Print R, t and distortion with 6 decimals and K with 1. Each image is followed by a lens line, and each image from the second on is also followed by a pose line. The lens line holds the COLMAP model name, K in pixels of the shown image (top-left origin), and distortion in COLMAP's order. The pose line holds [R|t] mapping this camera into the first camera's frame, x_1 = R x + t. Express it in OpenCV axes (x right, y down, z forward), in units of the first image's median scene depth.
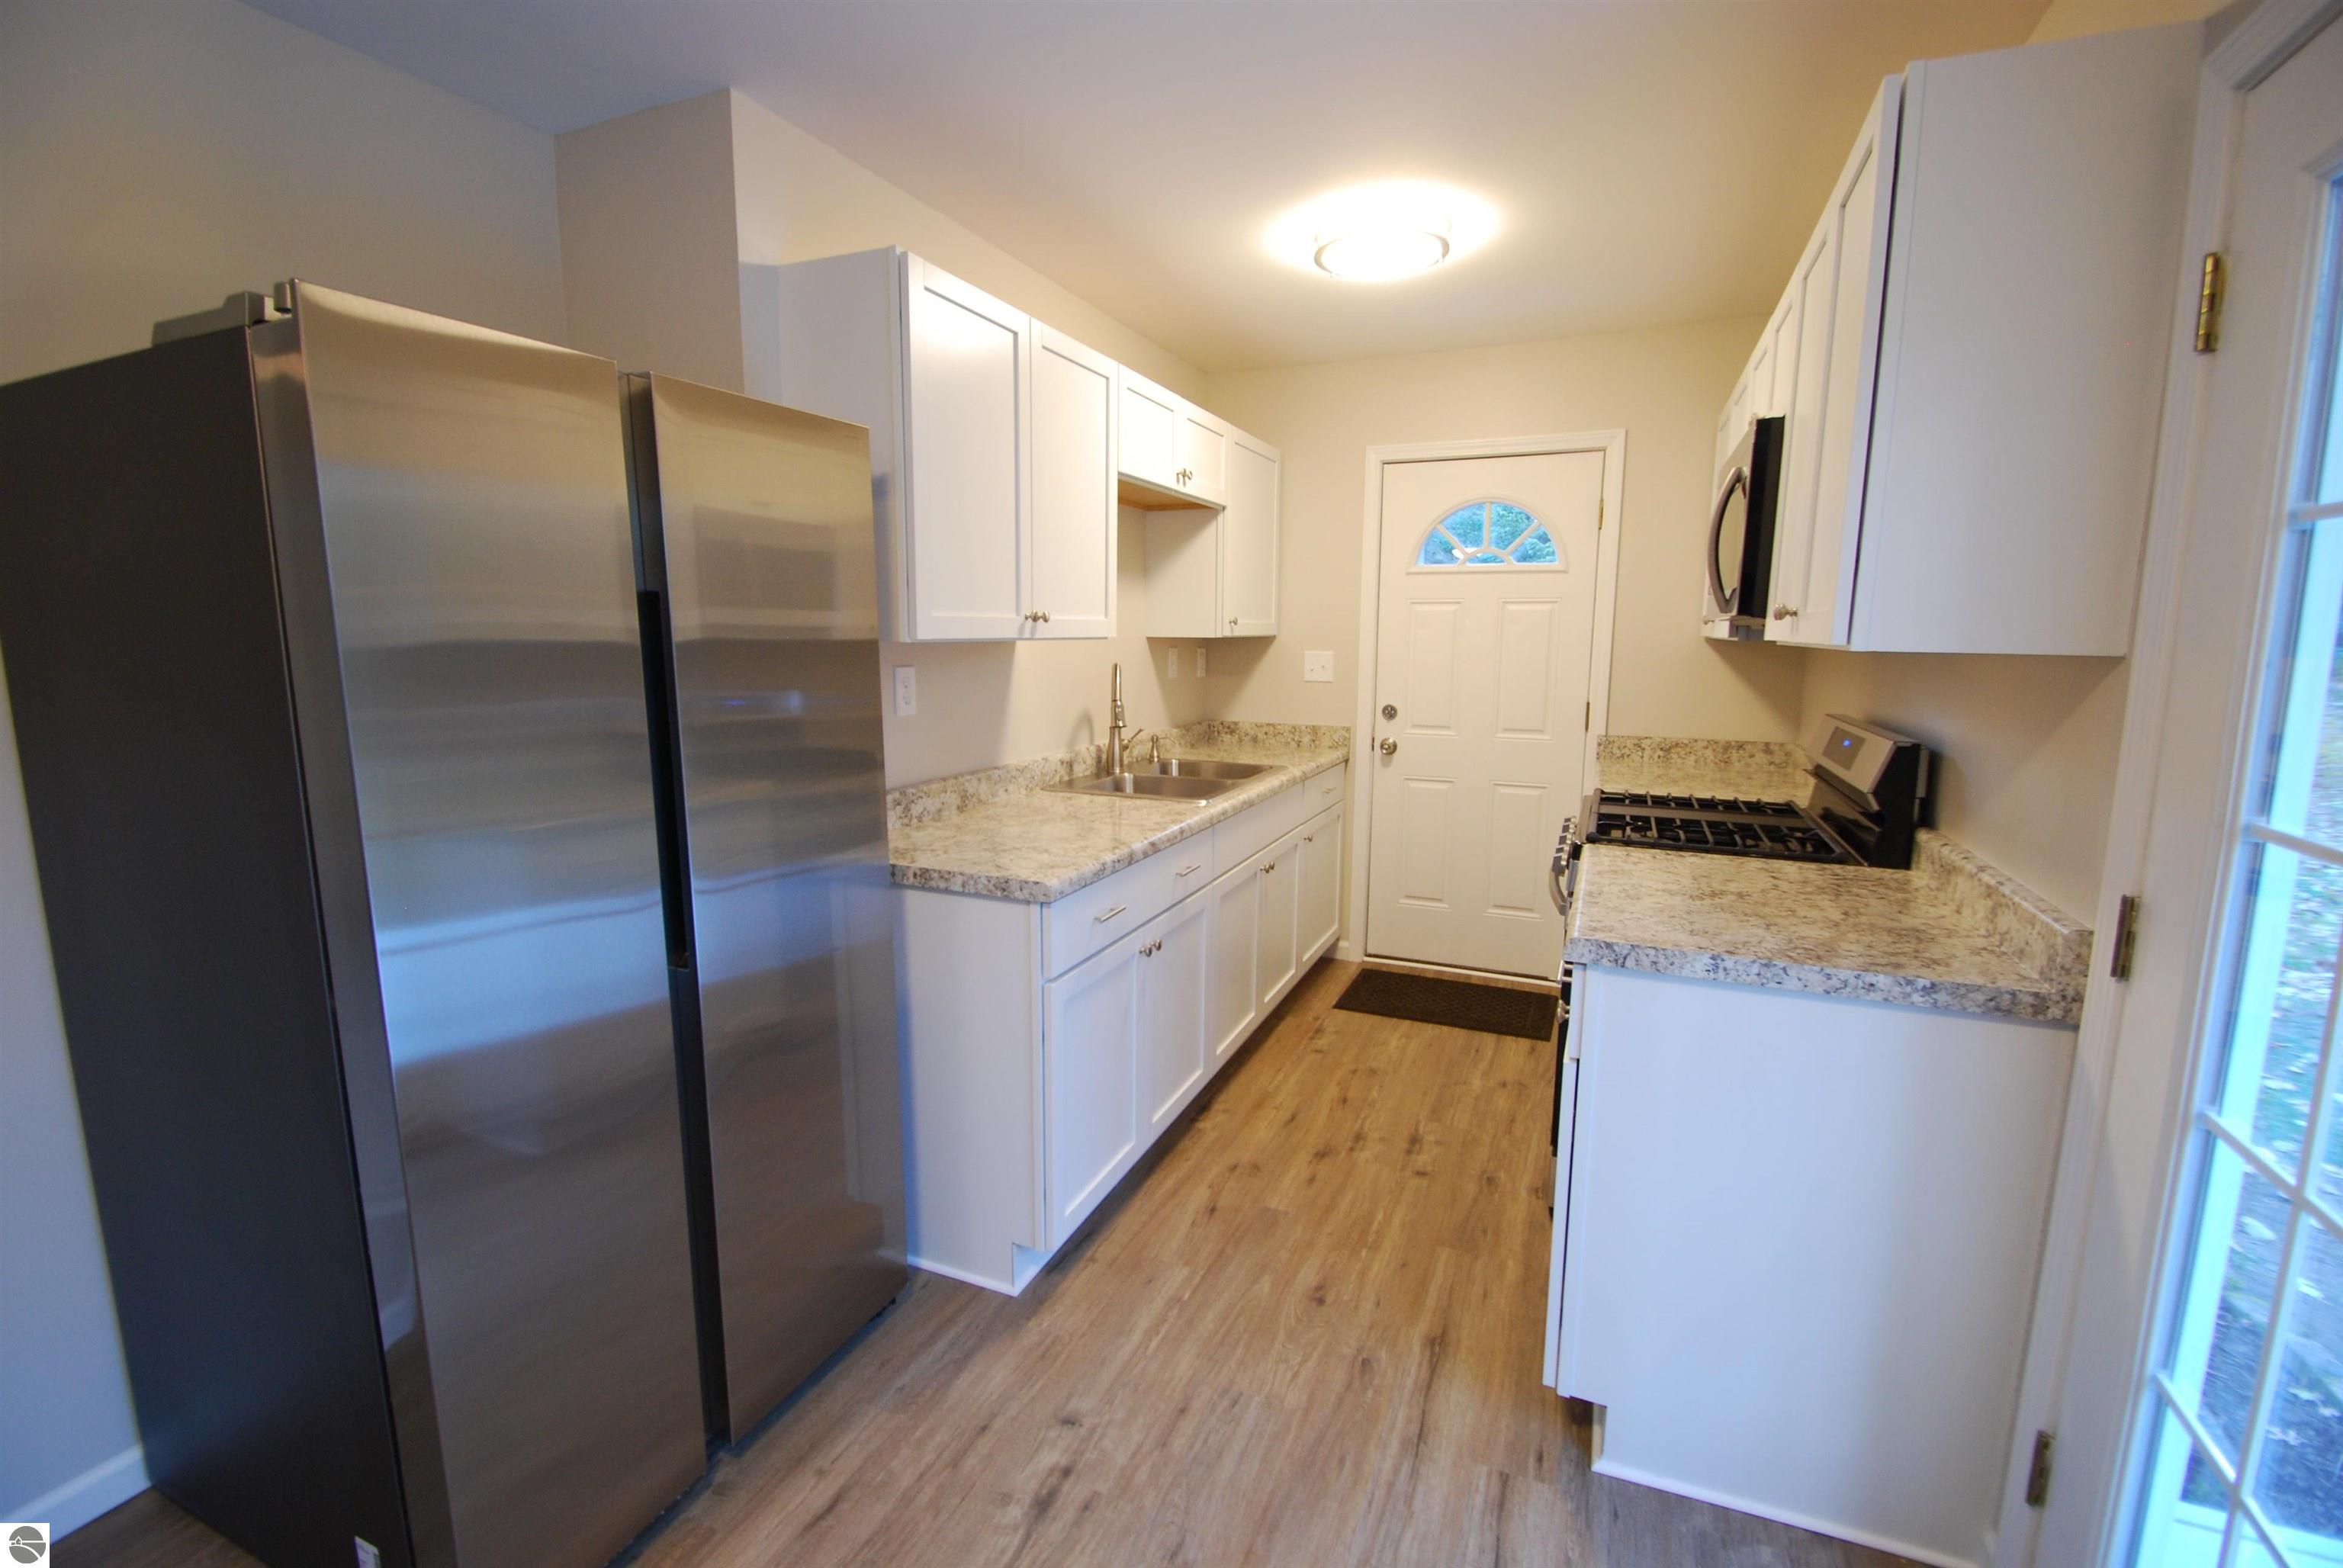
lens RADIAL K [[1020.7, 0, 1164.6], [0, 1020.7, 777.1], [0, 0, 1]] dist [0.011606, -0.016637]
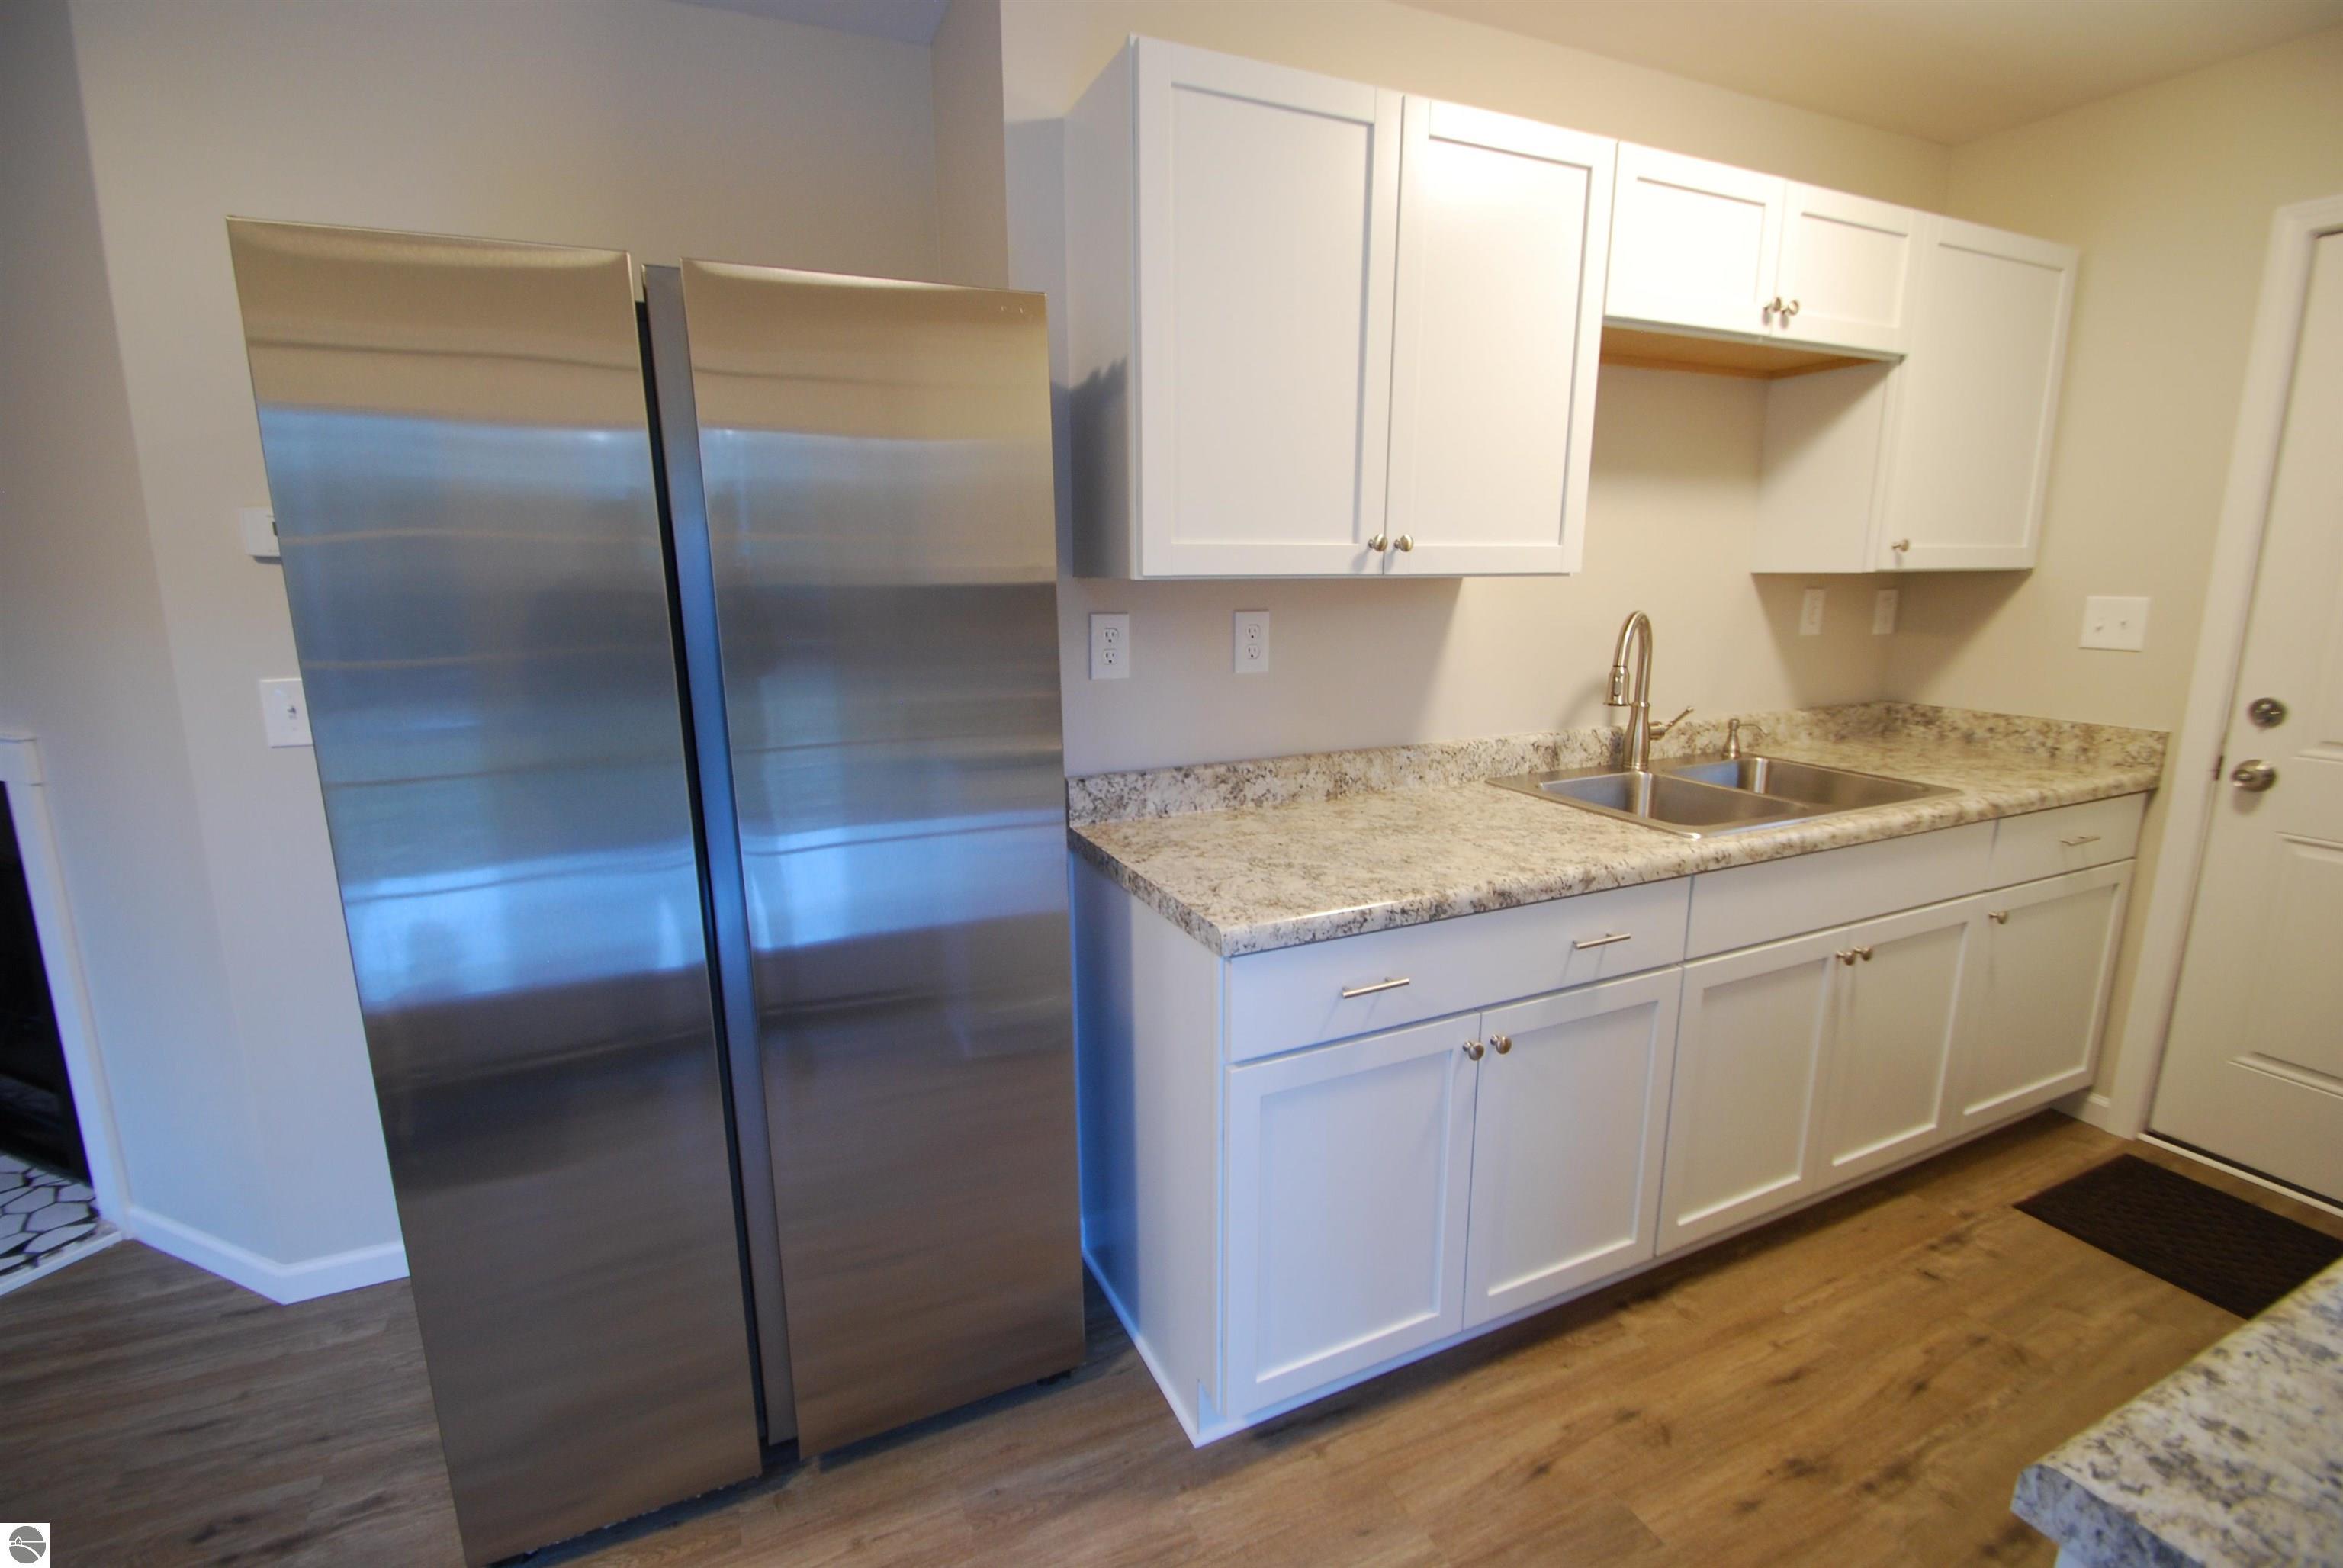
lens RADIAL K [[1020.7, 0, 1164.6], [0, 1020.7, 777.1], [0, 0, 1]] dist [0.011606, -0.016637]
pose [[0.743082, 0.122545, -0.657884, 0.205460], [-0.086096, 0.992427, 0.087615, -0.038224], [0.663639, -0.008464, 0.748006, 0.312191]]
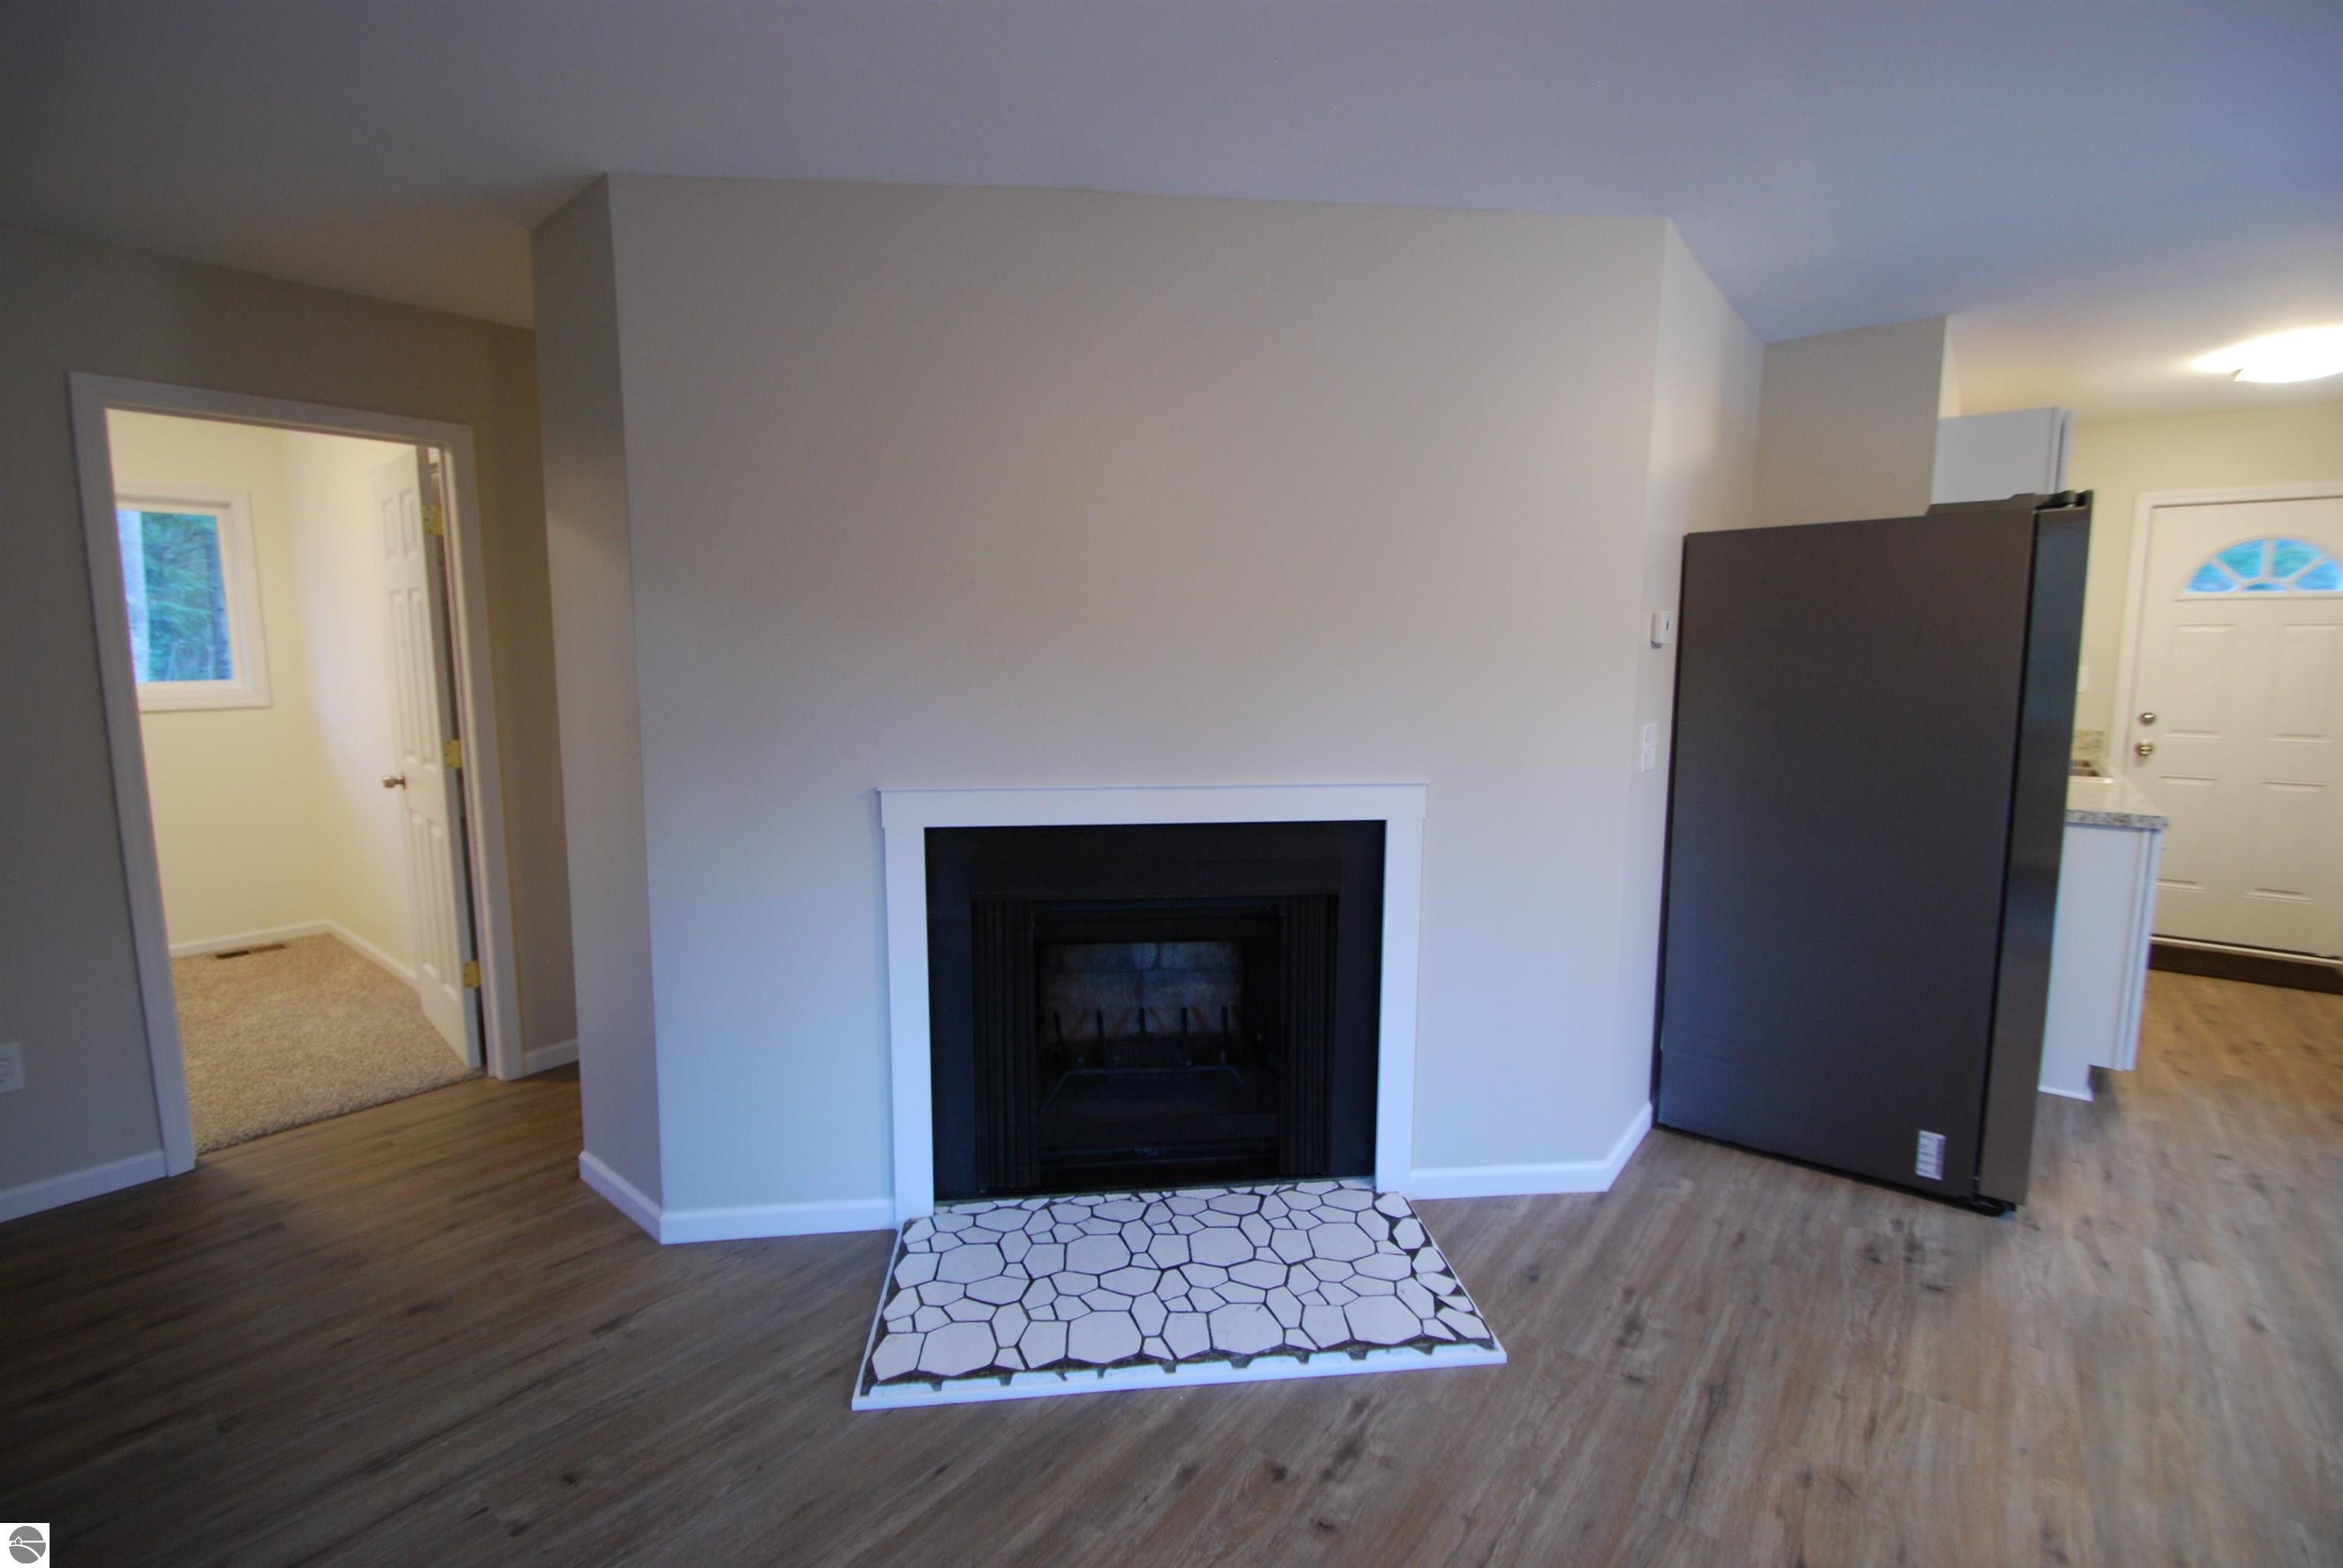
lens RADIAL K [[1020.7, 0, 1164.6], [0, 1020.7, 777.1], [0, 0, 1]] dist [0.011606, -0.016637]
pose [[0.965160, 0.024968, -0.260468, -0.792747], [-0.029855, 0.999444, -0.014822, 0.076025], [0.259953, 0.022082, 0.965369, -0.575773]]
